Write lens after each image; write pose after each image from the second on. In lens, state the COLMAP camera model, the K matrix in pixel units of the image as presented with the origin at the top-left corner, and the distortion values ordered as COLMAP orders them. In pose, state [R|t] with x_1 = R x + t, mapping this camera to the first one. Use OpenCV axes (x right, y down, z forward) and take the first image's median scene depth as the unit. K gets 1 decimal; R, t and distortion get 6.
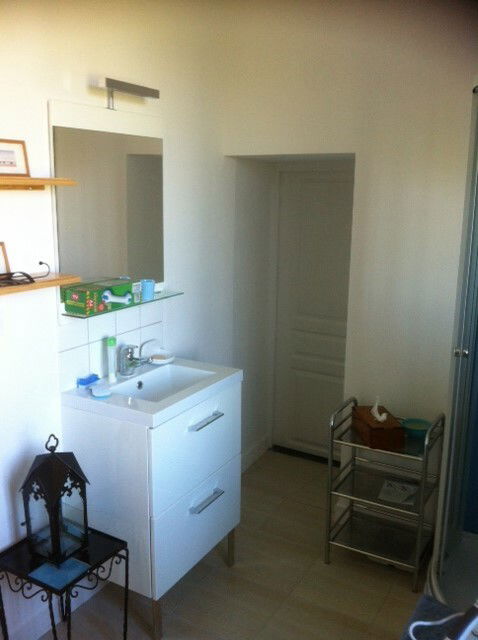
lens RADIAL K [[618.3, 0, 228.0], [0, 618.3, 319.2], [0, 0, 1]] dist [0.011971, -0.010678]
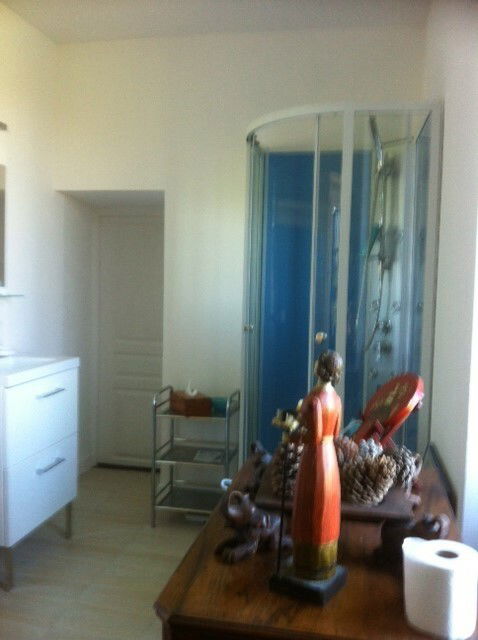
lens RADIAL K [[618.3, 0, 228.0], [0, 618.3, 319.2], [0, 0, 1]] dist [0.011971, -0.010678]
pose [[0.953576, -0.009434, 0.301005, -0.054977], [0.046532, 0.992121, -0.116318, 0.147362], [-0.297536, 0.124925, 0.946502, -0.205893]]
